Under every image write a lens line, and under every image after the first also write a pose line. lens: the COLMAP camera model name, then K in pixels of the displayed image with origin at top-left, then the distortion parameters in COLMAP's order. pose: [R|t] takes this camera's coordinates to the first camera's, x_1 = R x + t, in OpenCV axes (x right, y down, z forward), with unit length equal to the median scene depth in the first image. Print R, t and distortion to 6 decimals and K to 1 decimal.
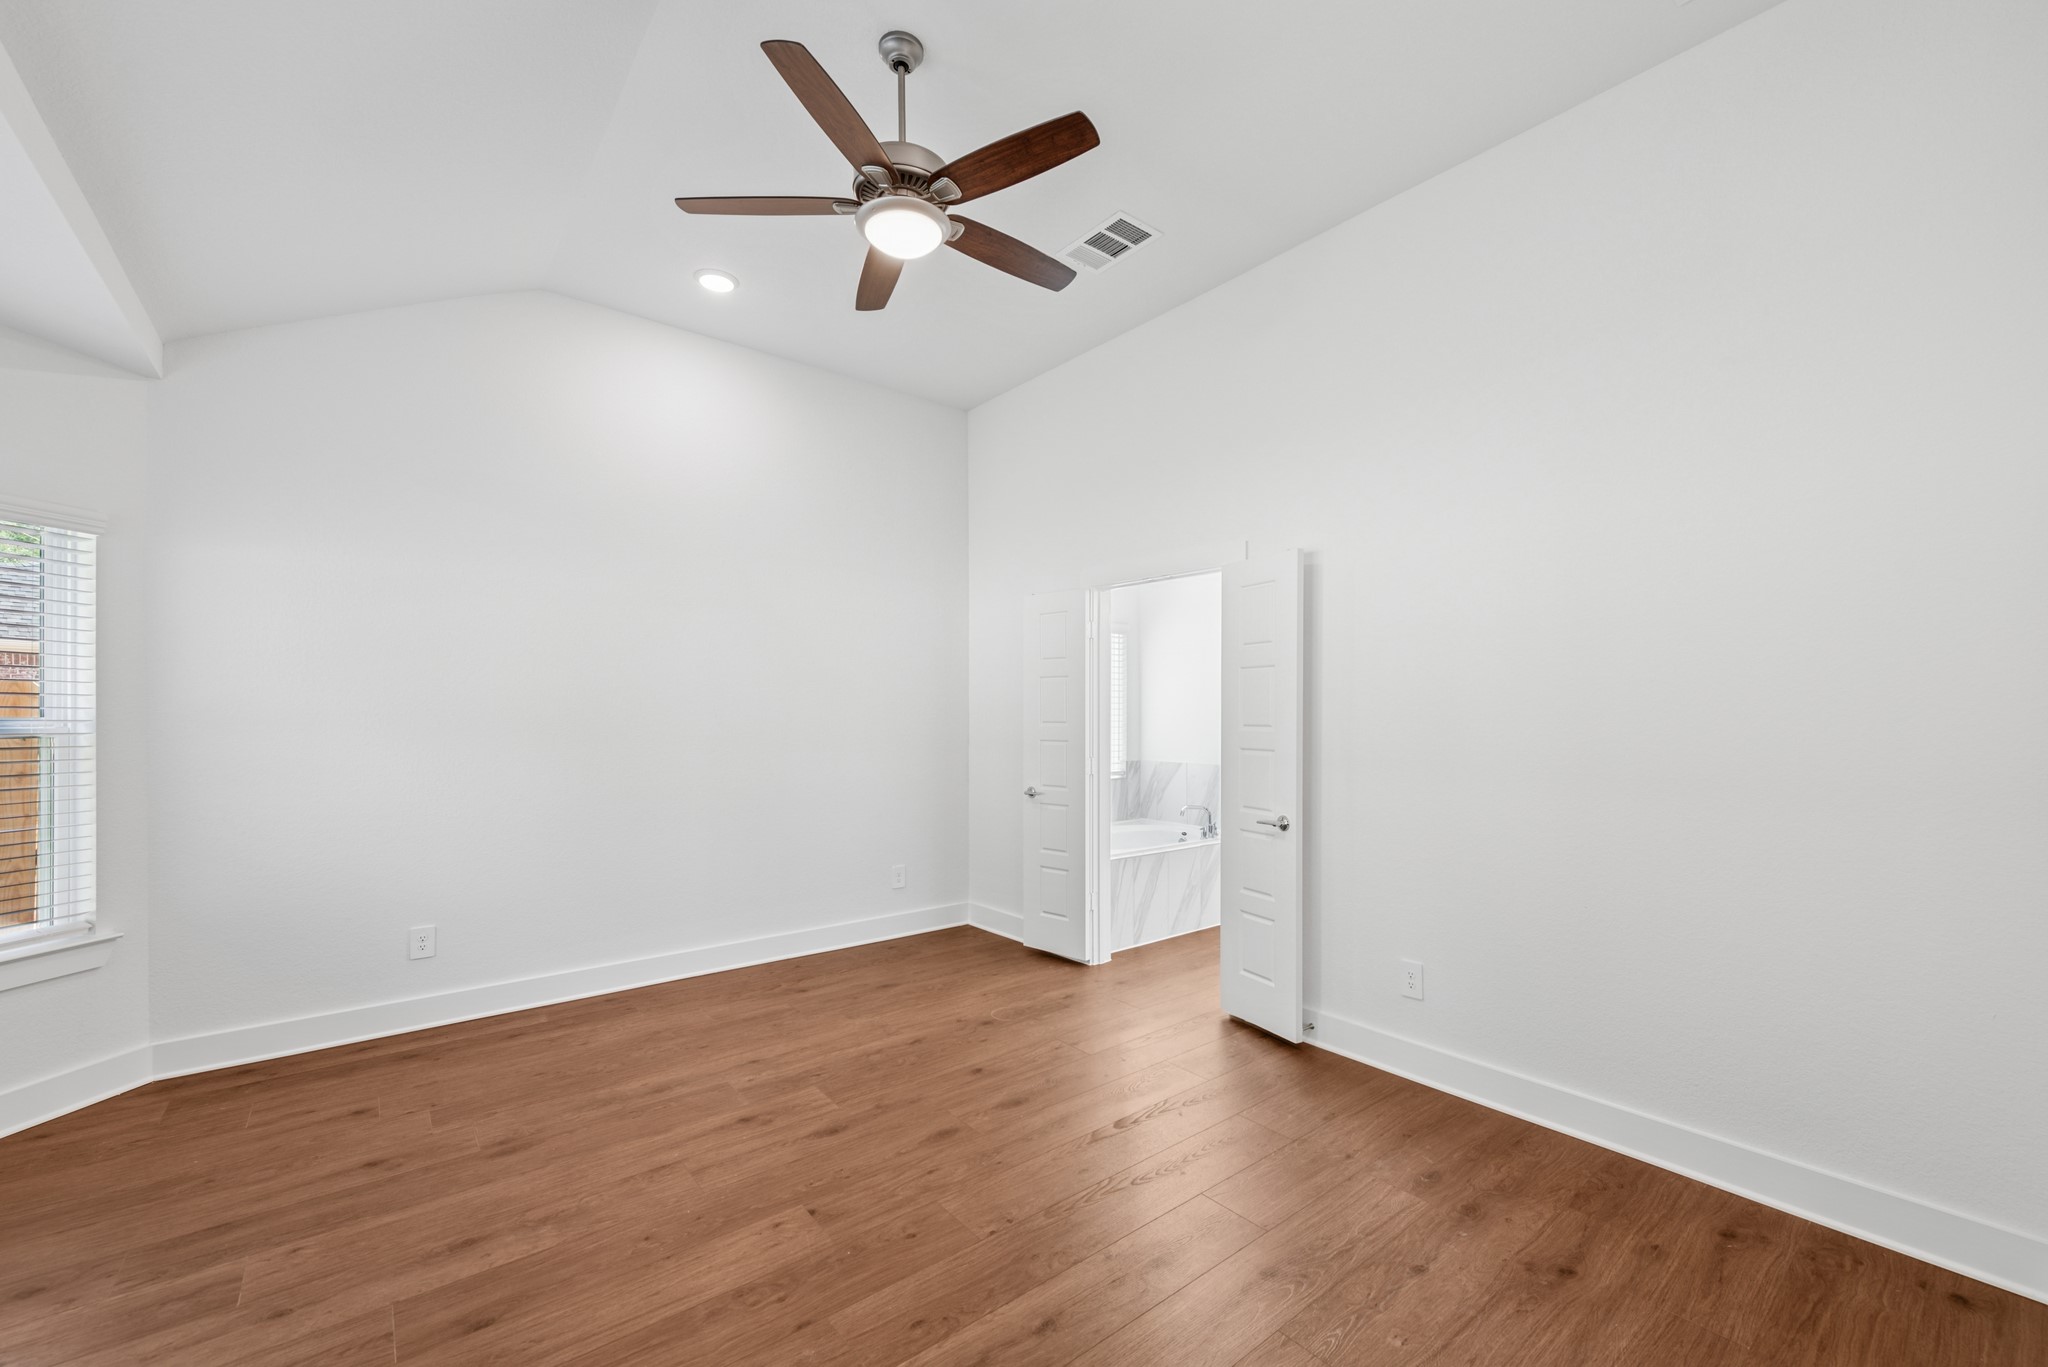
lens RADIAL K [[810.0, 0, 1028.4], [0, 810.0, 700.5], [0, 0, 1]] dist [0.018392, -0.005648]
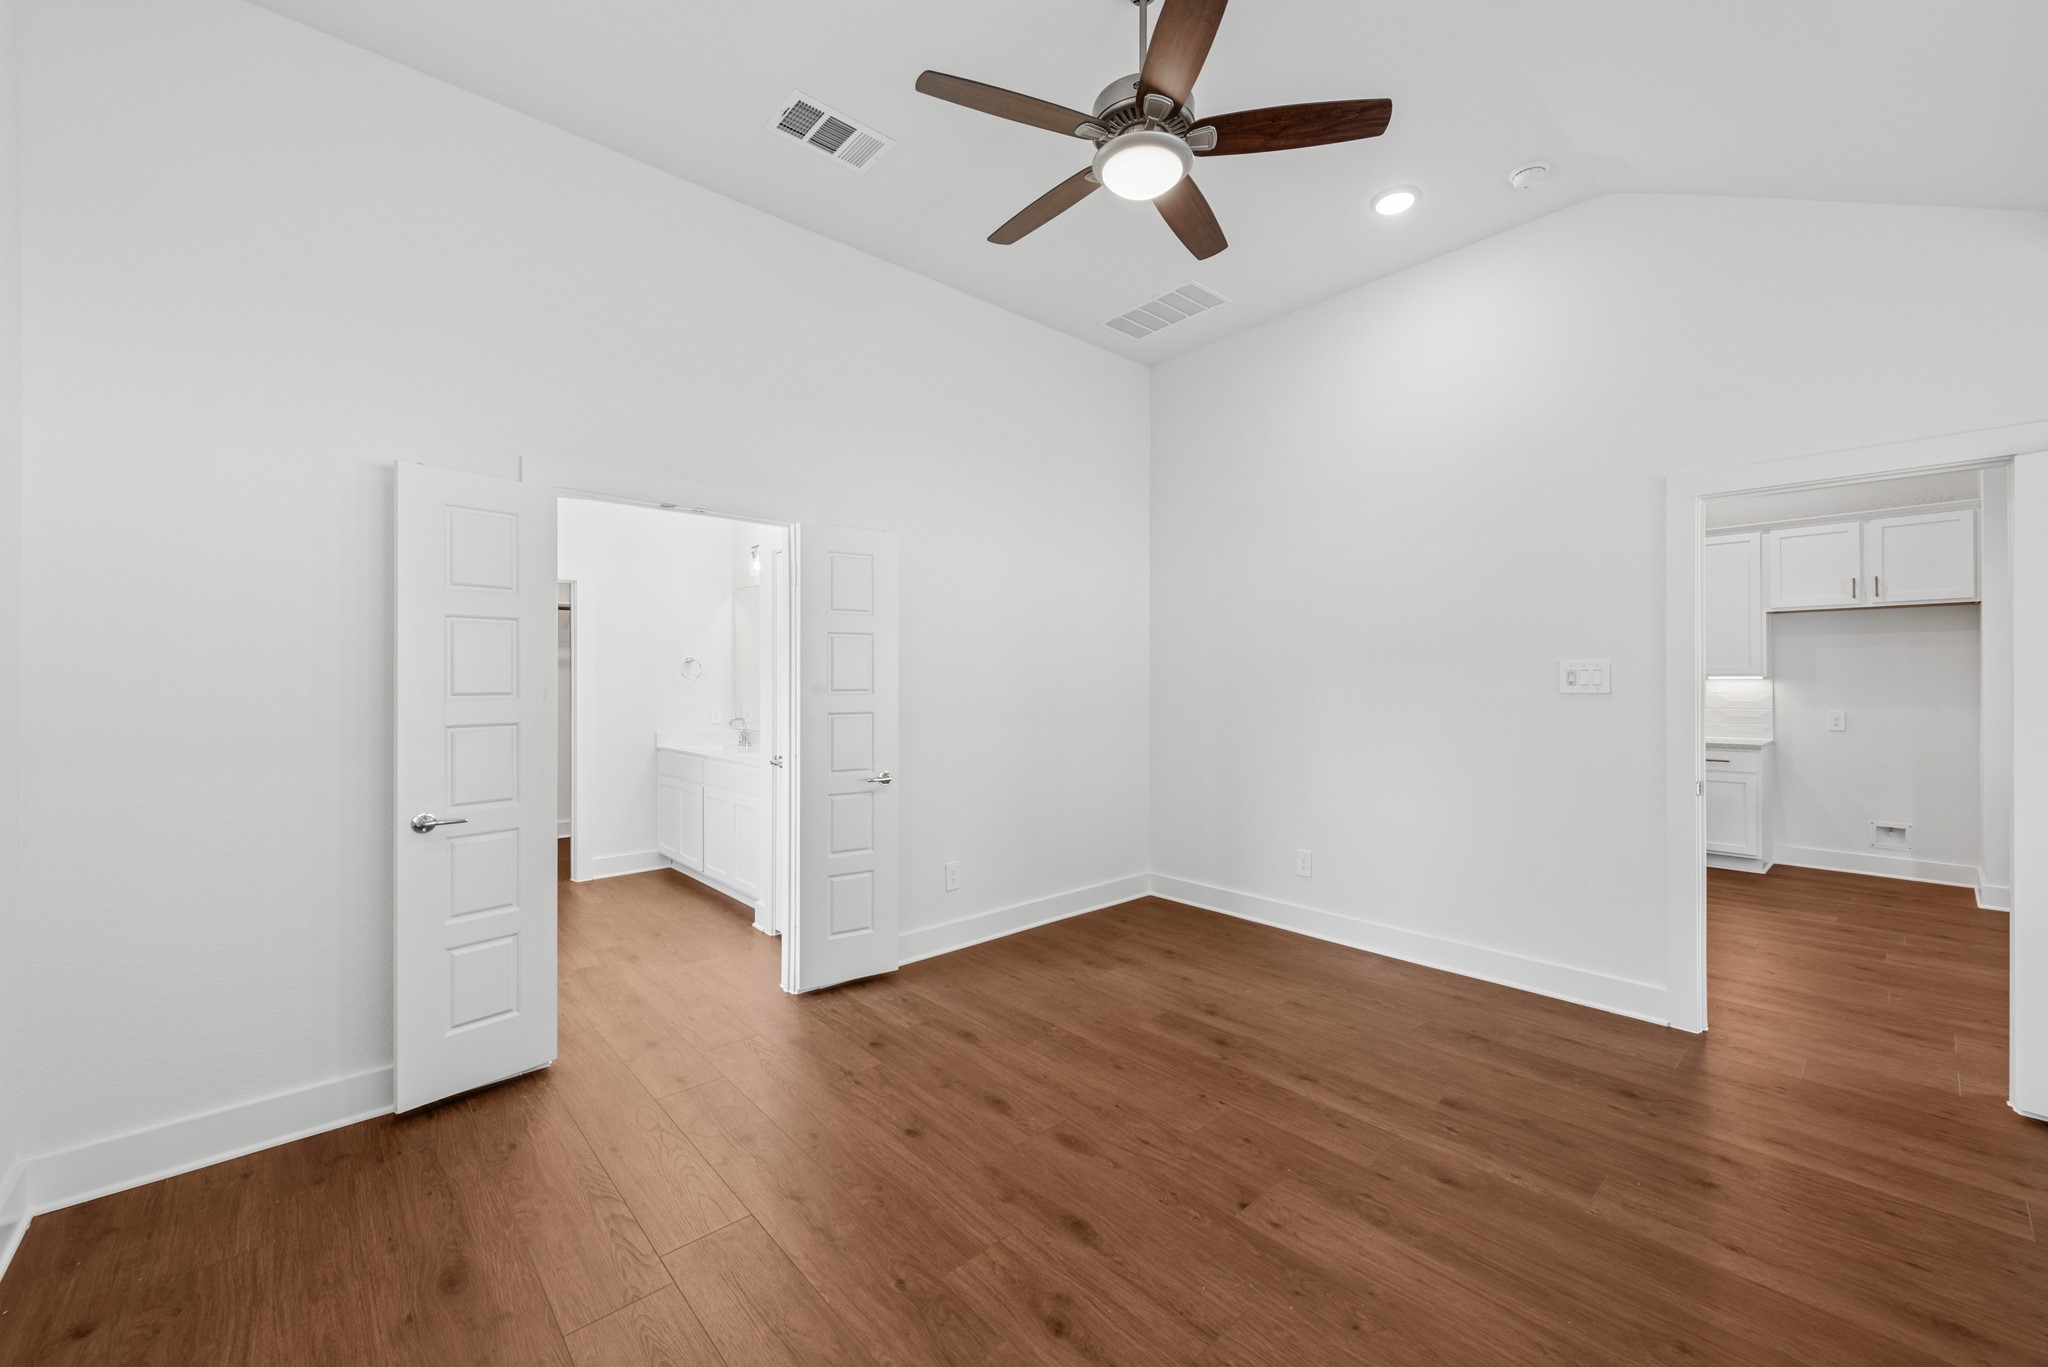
lens RADIAL K [[810.0, 0, 1028.4], [0, 810.0, 700.5], [0, 0, 1]] dist [0.018392, -0.005648]
pose [[-0.050354, -0.028084, 0.998336, -0.894352], [-0.012239, 0.999547, 0.027500, 0.015473], [-0.998656, -0.010834, -0.050675, 0.988835]]
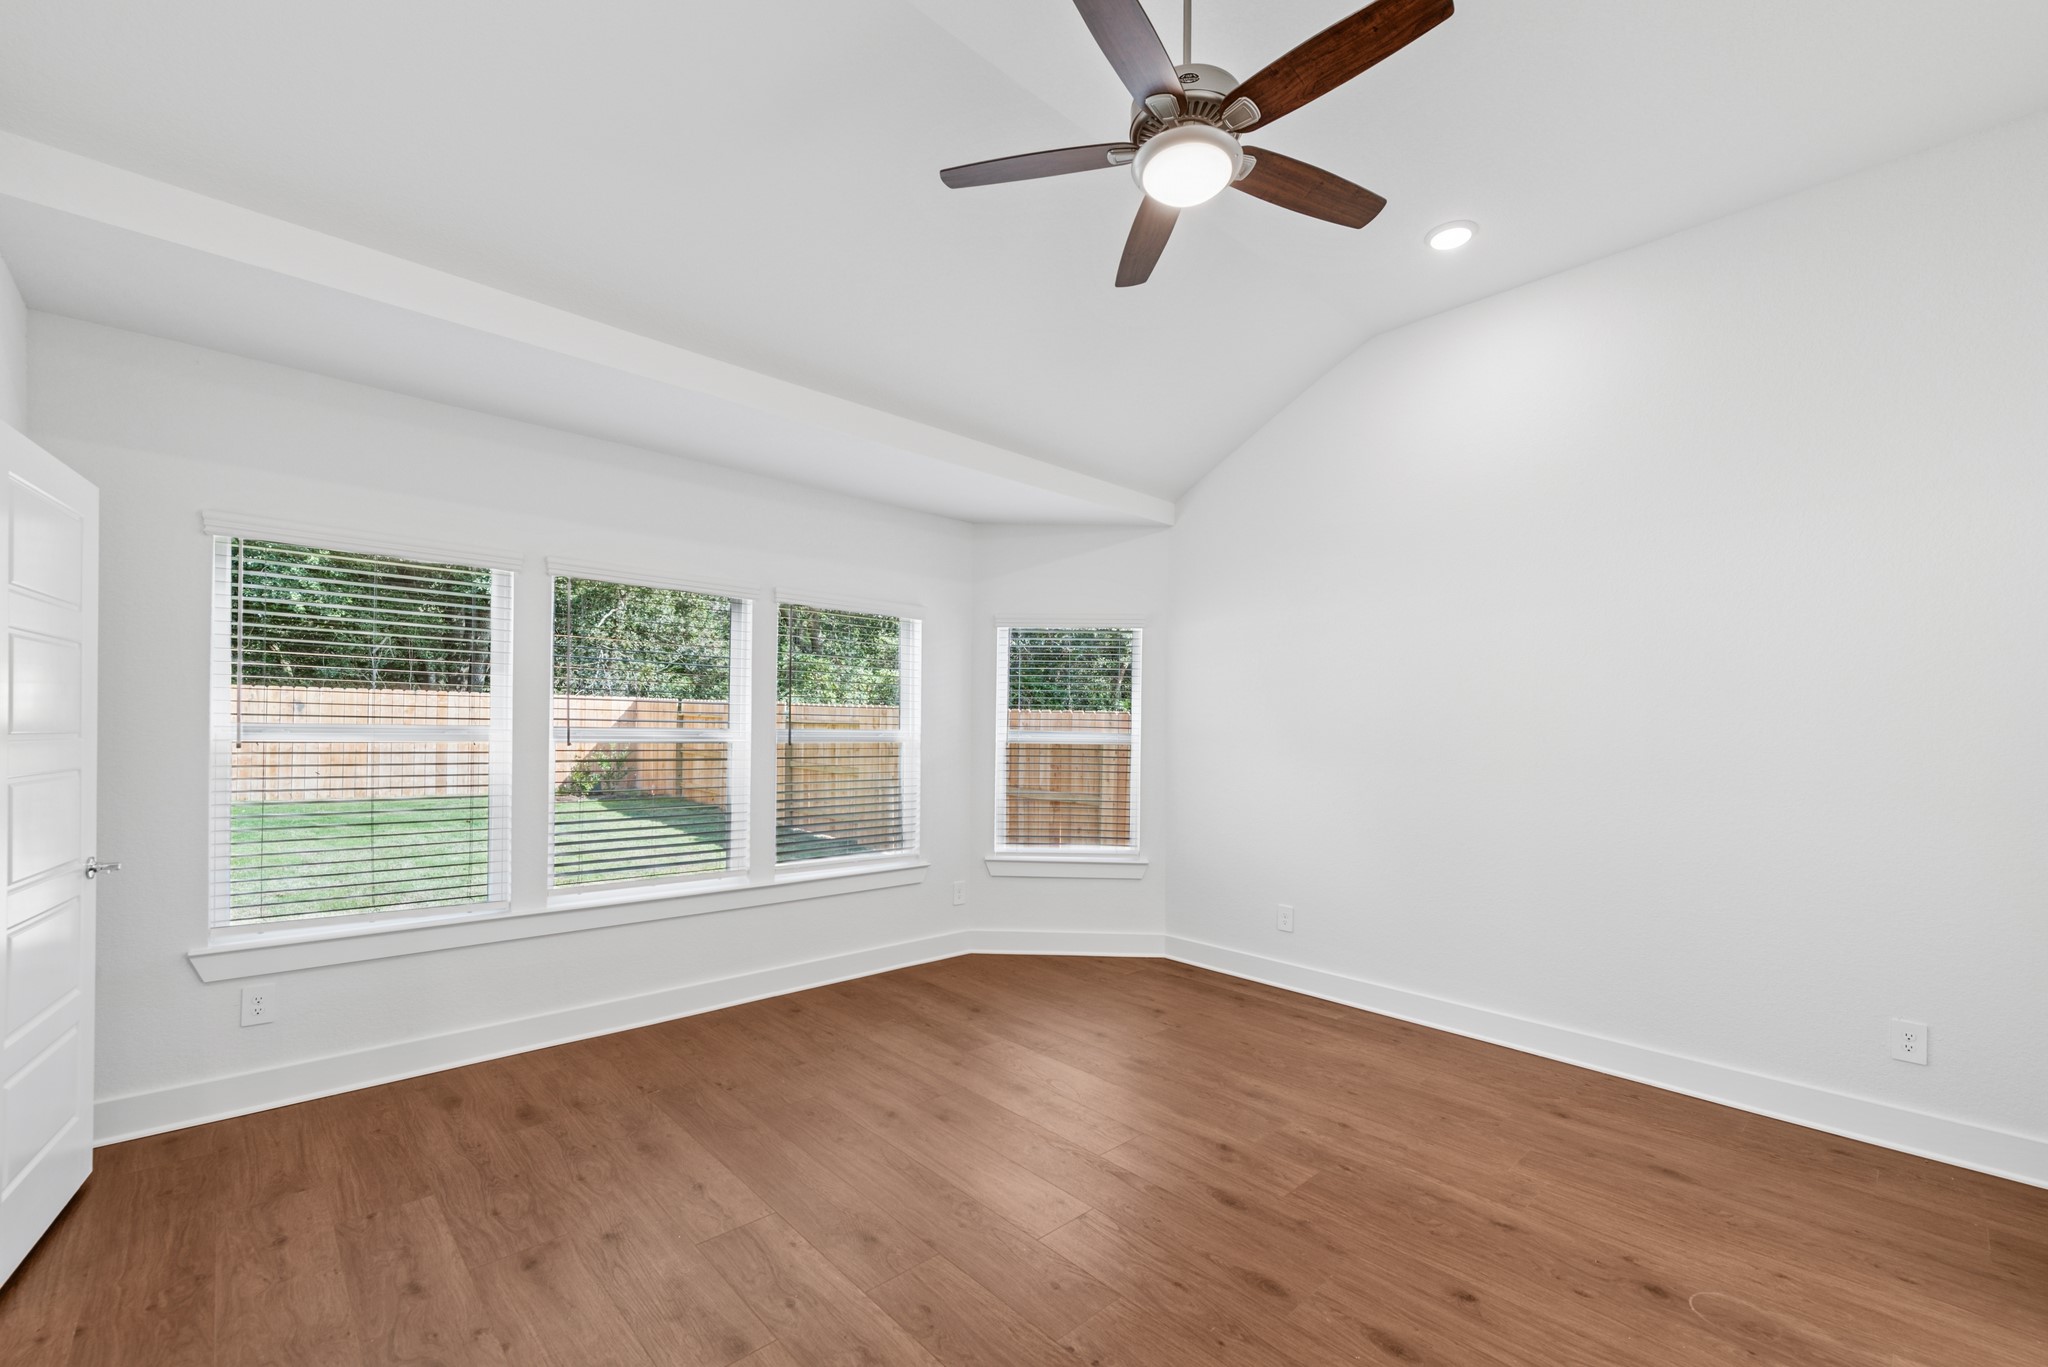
lens RADIAL K [[844.3, 0, 1069.9], [0, 844.3, 719.1], [0, 0, 1]] dist [0.017399, -0.006894]
pose [[0.108175, -0.013529, -0.994040, 0.602255], [0.002371, 0.999908, -0.013351, 0.015510], [0.994129, -0.000912, 0.108197, 0.660257]]
